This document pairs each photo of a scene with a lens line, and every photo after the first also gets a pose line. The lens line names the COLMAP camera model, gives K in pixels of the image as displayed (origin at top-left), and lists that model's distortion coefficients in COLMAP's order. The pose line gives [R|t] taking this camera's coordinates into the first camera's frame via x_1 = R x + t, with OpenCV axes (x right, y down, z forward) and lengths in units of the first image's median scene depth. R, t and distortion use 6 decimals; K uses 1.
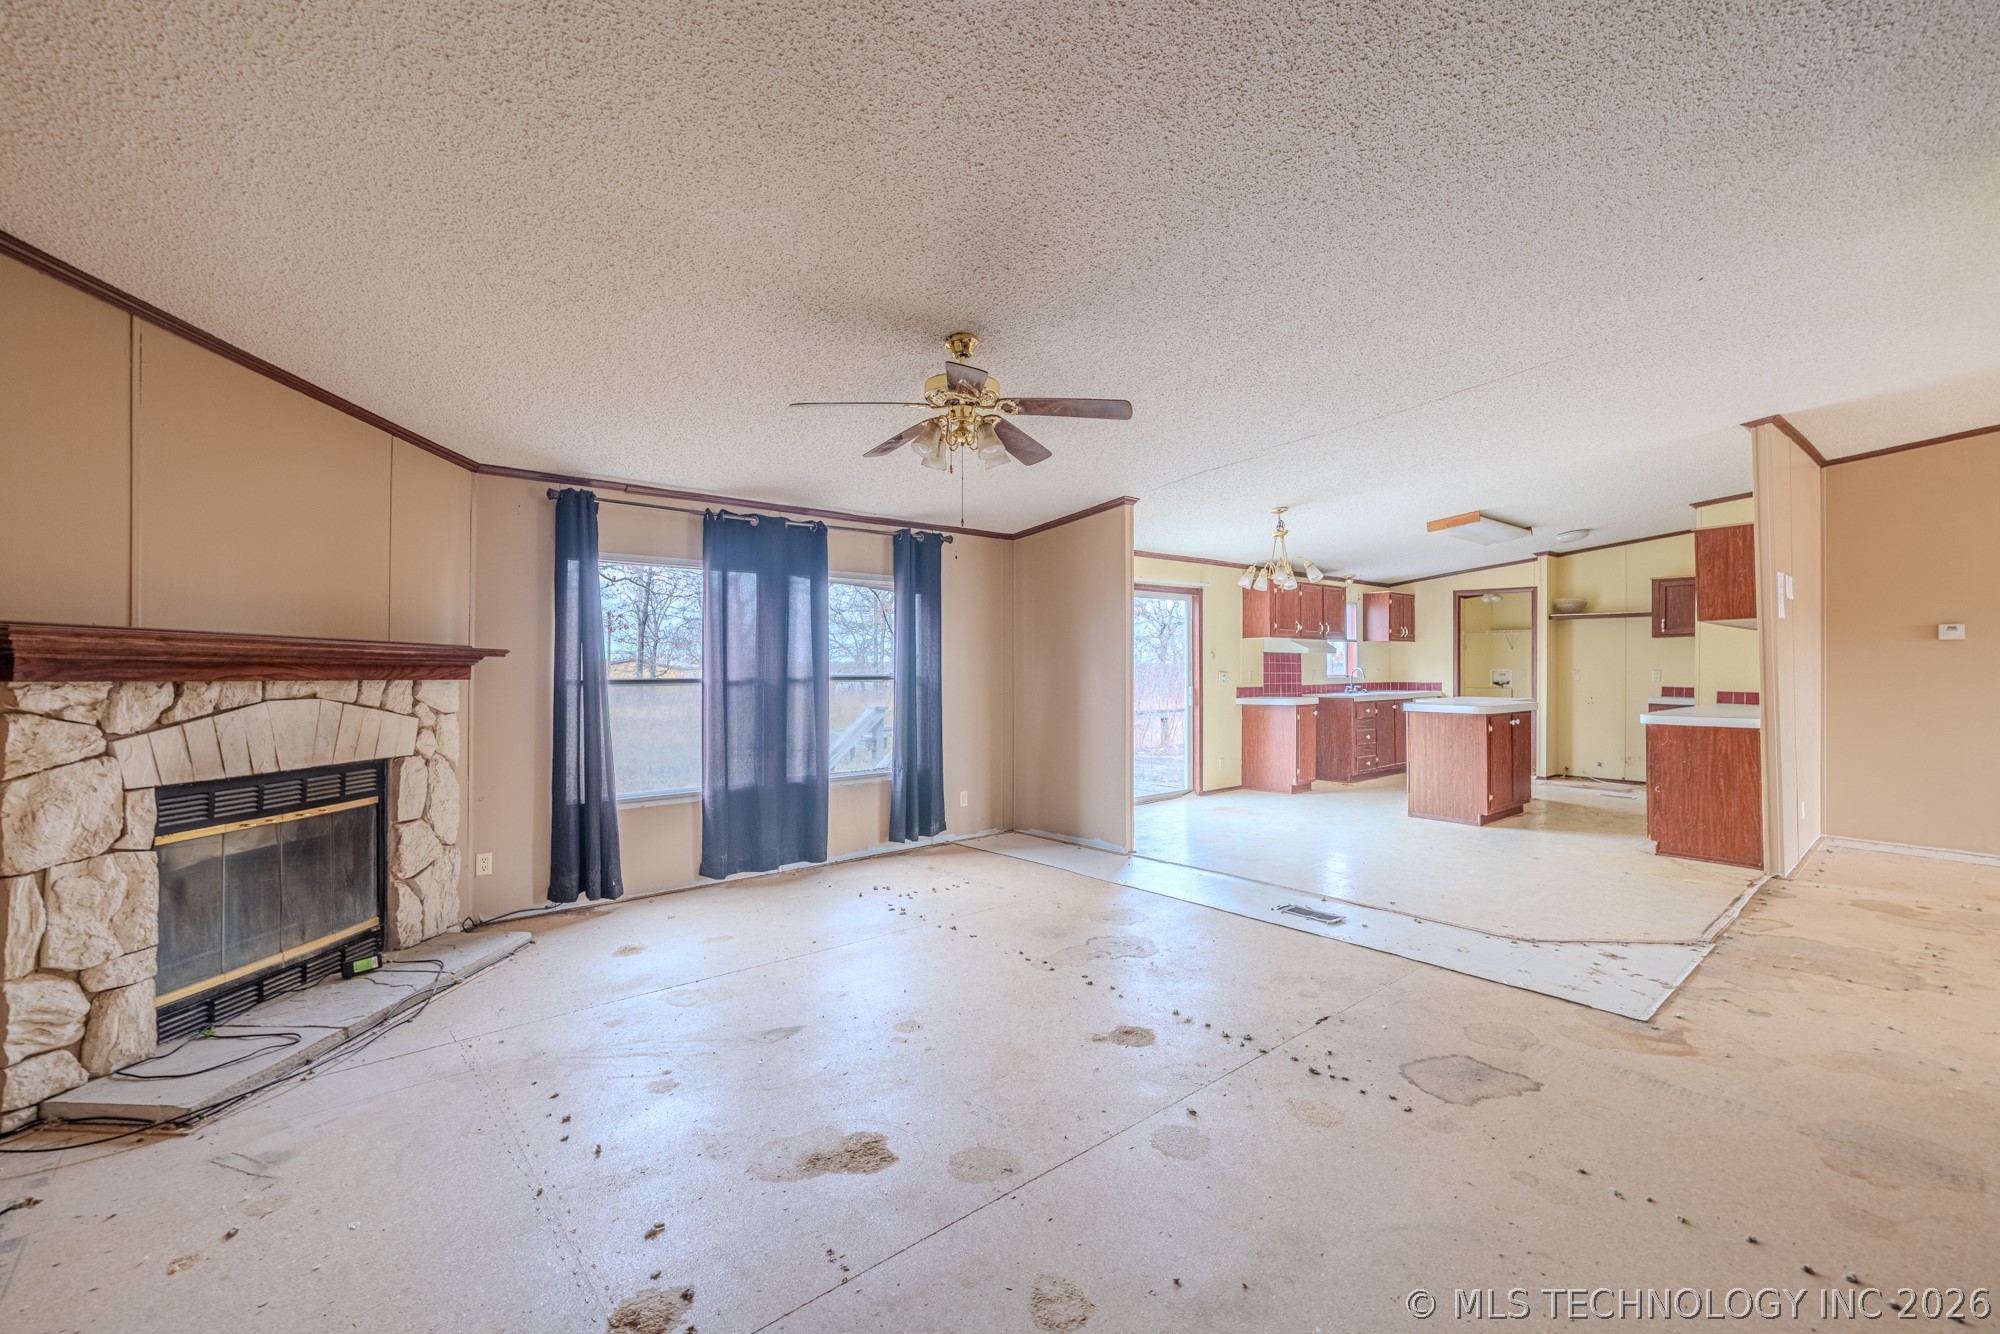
lens RADIAL K [[841.3, 0, 992.0], [0, 841.3, 664.7], [0, 0, 1]] dist [0.000387, 0.000643]
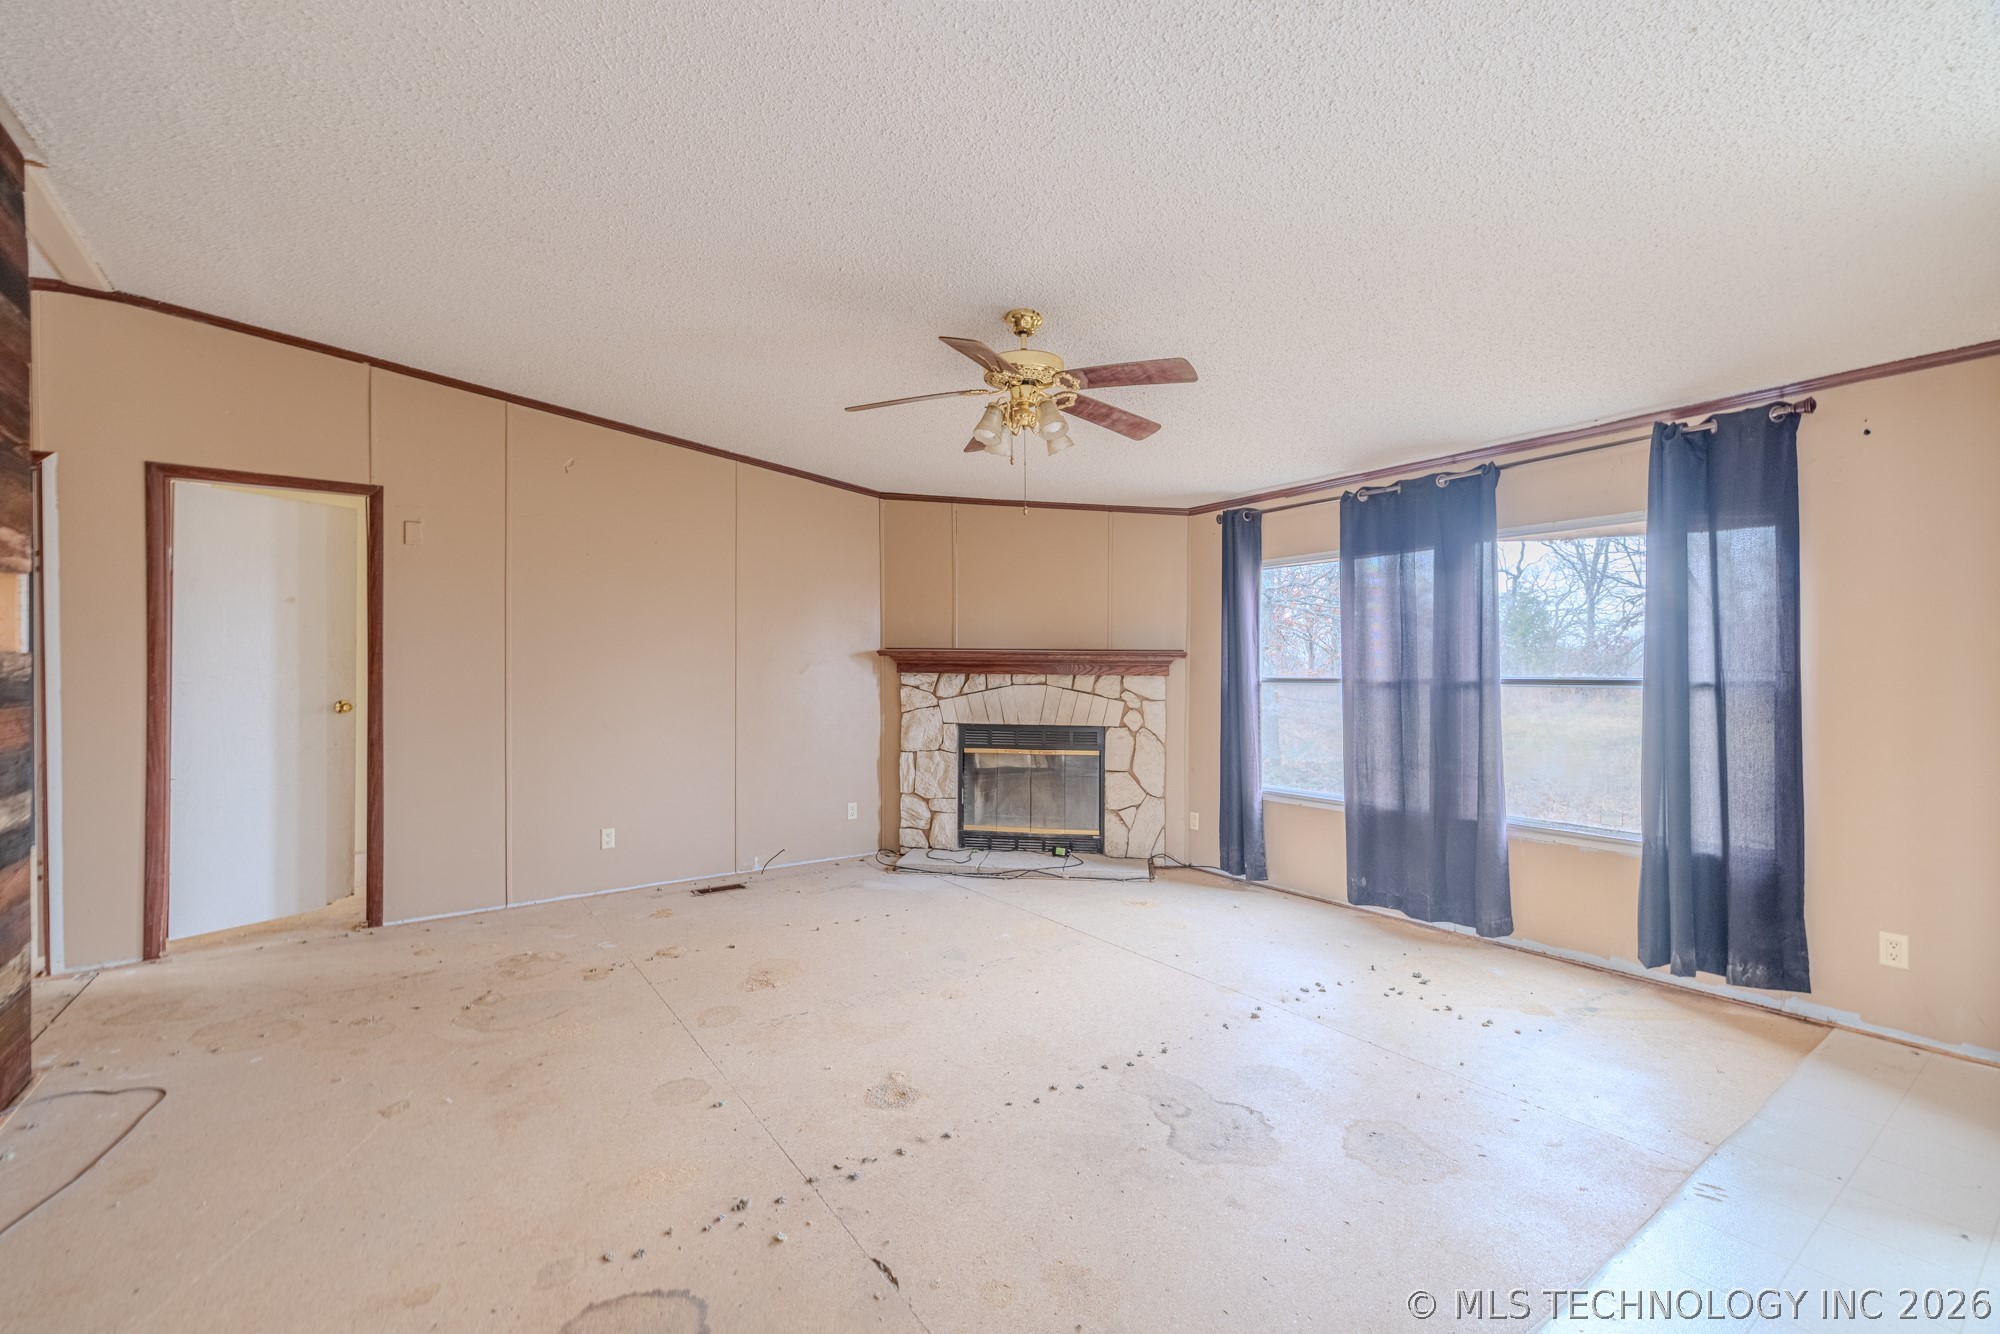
lens RADIAL K [[841.3, 0, 990.2], [0, 841.3, 661.4], [0, 0, 1]] dist [0.000387, 0.000643]
pose [[-0.094715, -0.008187, -0.995471, 0.577649], [0.003688, 0.999956, -0.008575, 0.004427], [0.995498, -0.004484, -0.094680, 0.675609]]
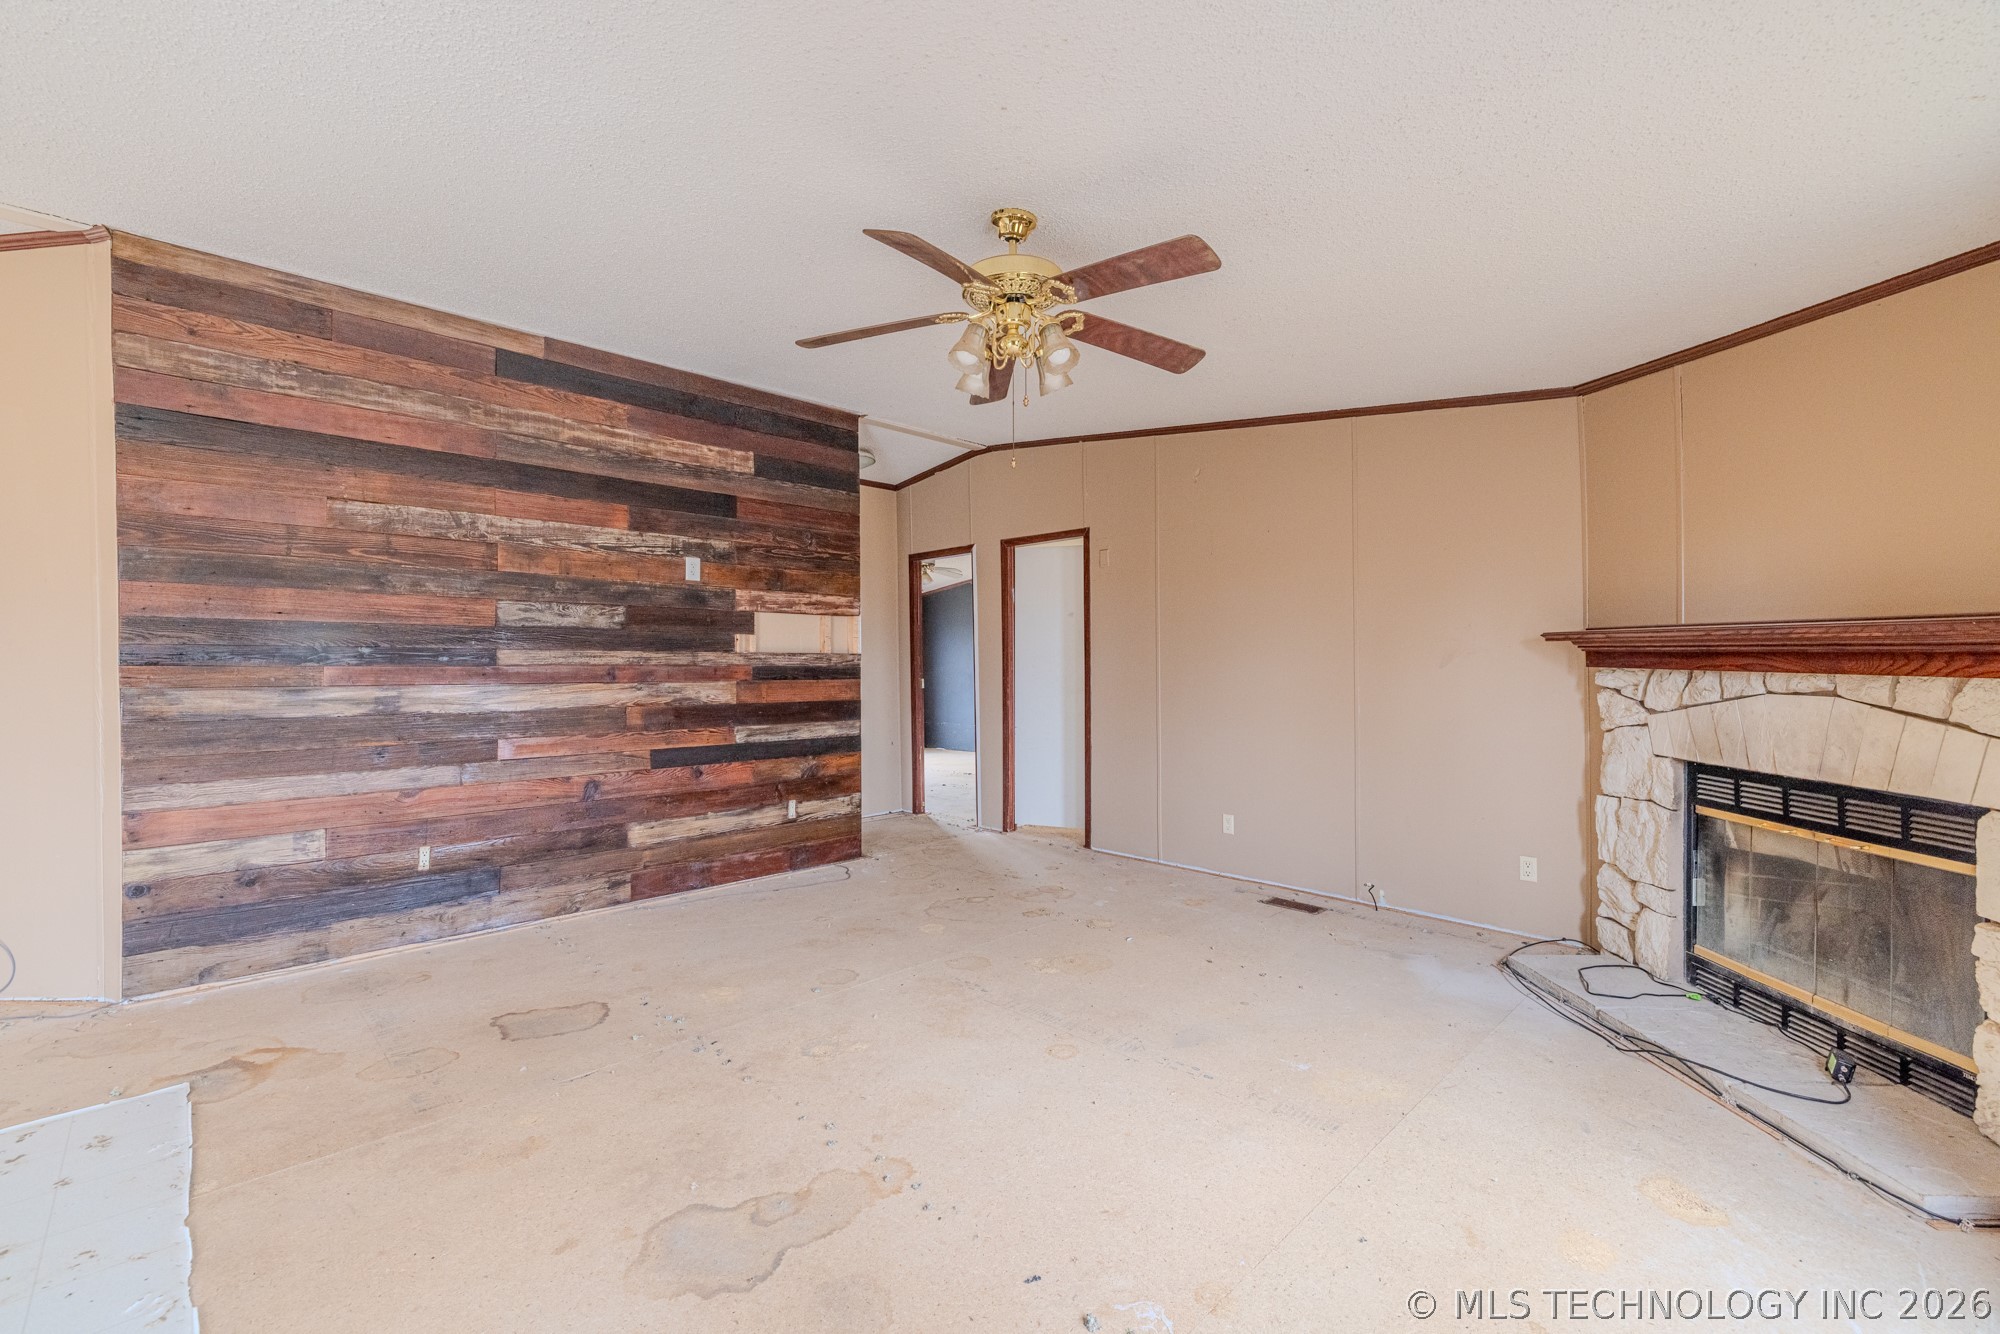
lens RADIAL K [[841.3, 0, 988.1], [0, 841.3, 661.5], [0, 0, 1]] dist [0.000387, 0.000643]
pose [[-0.998337, 0.001552, -0.057630, 0.019018], [0.001654, 0.999997, -0.001708, 0.004801], [0.057628, -0.001800, -0.998337, 1.118527]]
